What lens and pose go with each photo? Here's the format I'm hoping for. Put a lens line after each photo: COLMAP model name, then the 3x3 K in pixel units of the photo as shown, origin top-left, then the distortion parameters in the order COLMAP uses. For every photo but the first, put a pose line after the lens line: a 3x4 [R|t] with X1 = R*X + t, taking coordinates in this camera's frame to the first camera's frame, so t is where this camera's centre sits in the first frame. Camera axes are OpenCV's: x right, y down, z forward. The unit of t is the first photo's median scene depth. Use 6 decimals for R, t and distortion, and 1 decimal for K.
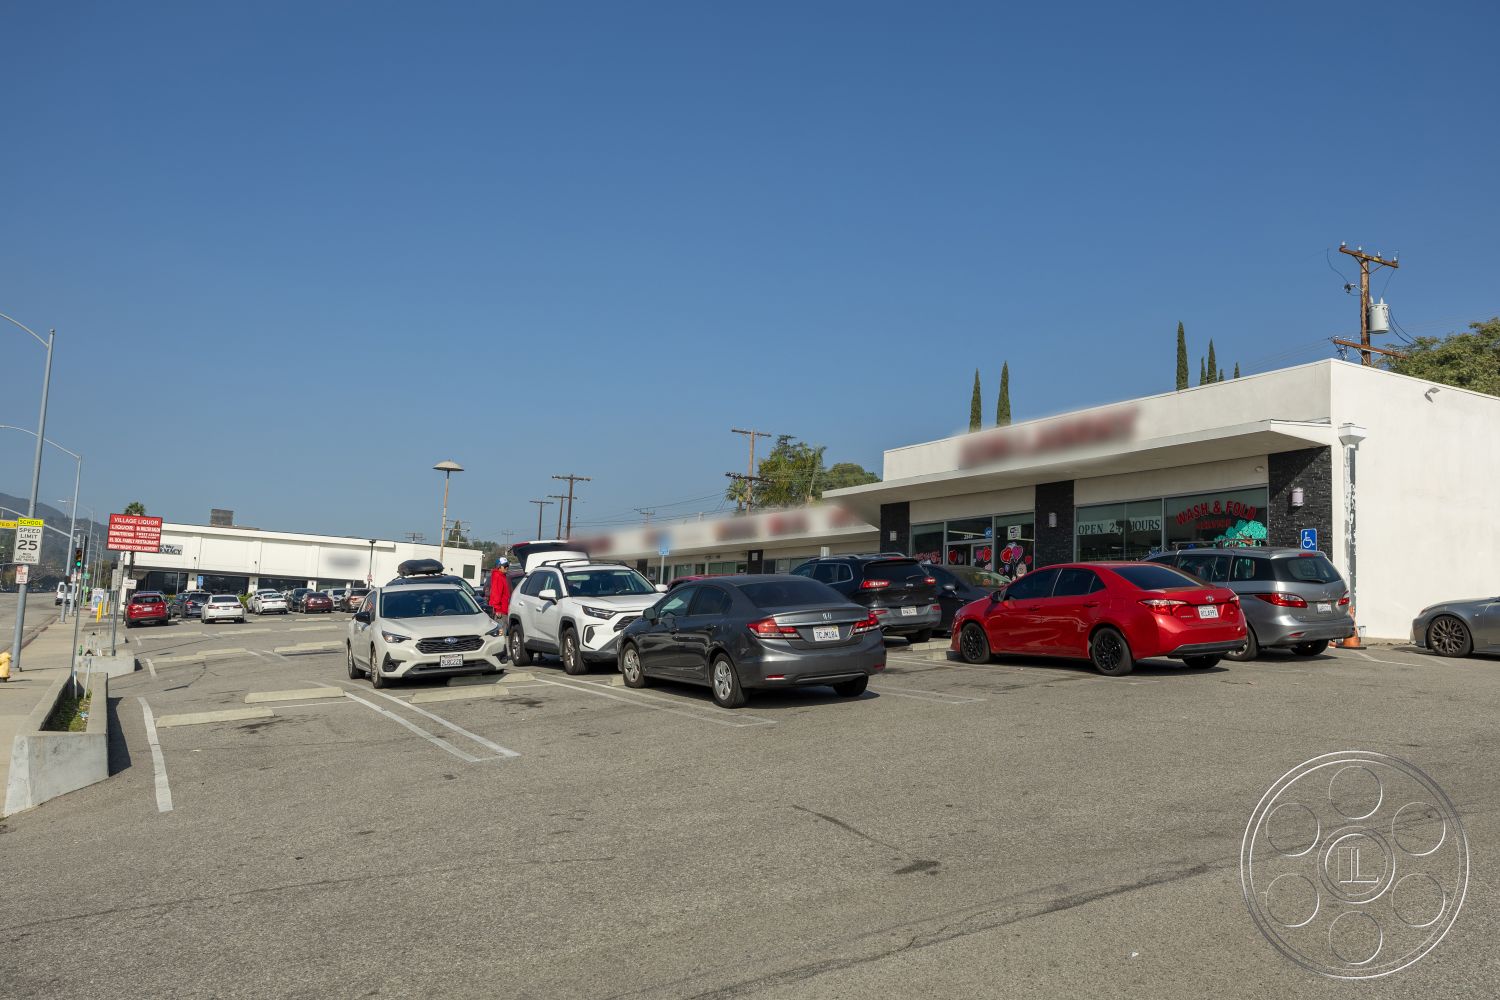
lens RADIAL K [[1142.9, 0, 752.0], [0, 1142.9, 497.1], [0, 0, 1]] dist [-0.004761, 0.004305]
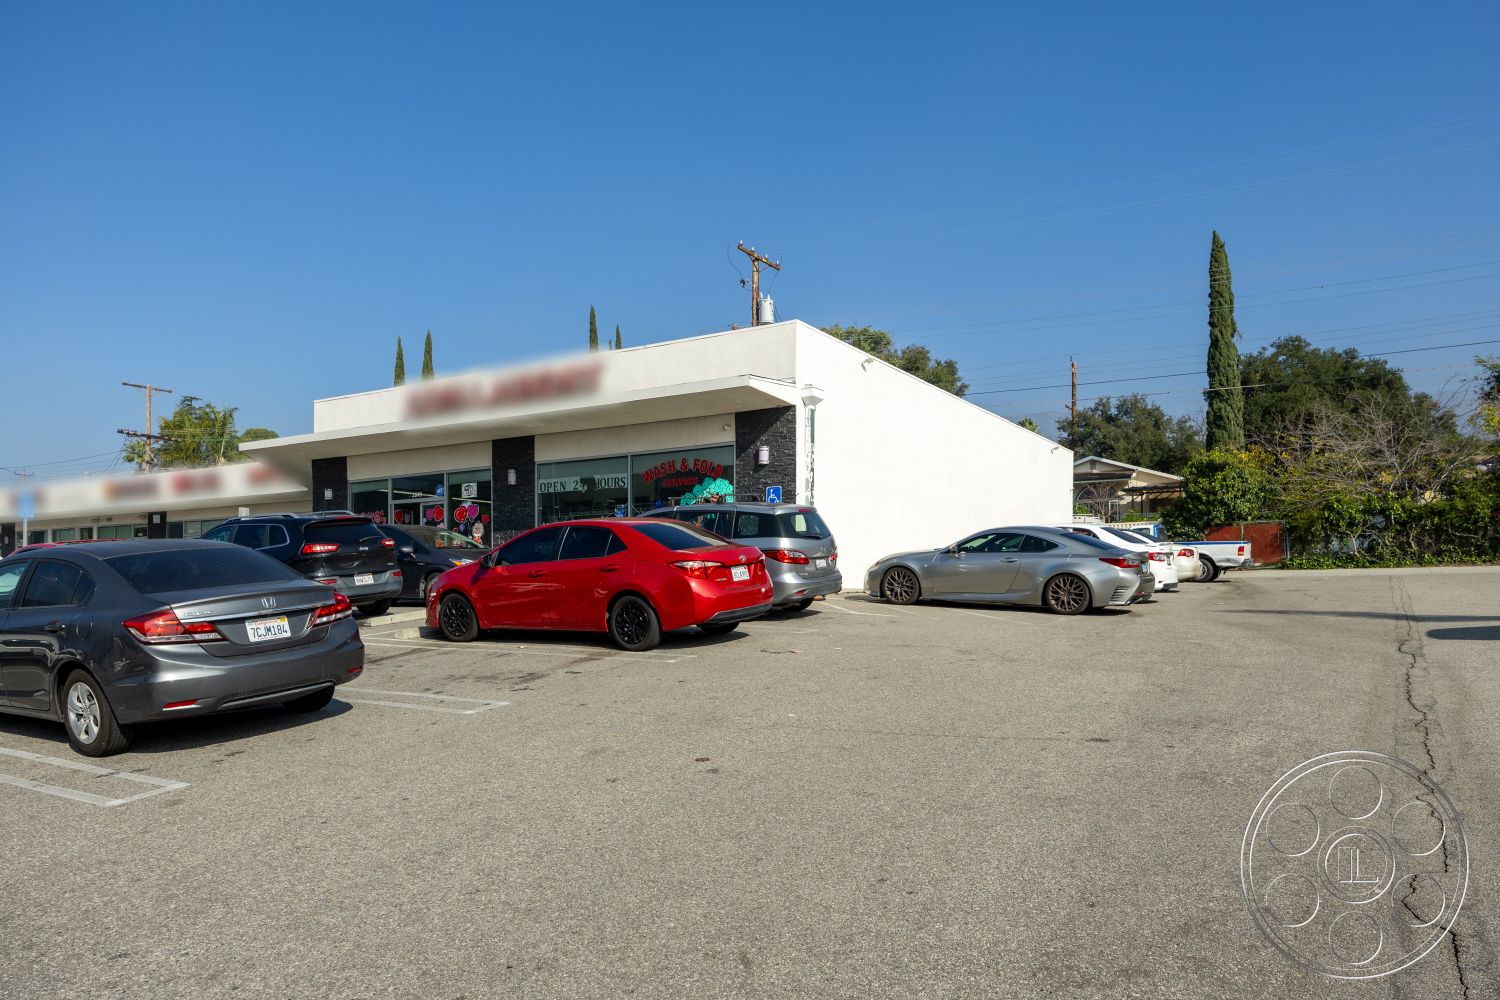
lens RADIAL K [[957.6, 0, 748.7], [0, 957.6, 598.5], [0, 0, 1]] dist [-0.006423, -0.004106]
pose [[0.851434, -0.048772, 0.522189, 0.009372], [-0.021997, 0.991469, 0.128470, 0.016742], [-0.524000, -0.120871, 0.843098, 0.254662]]
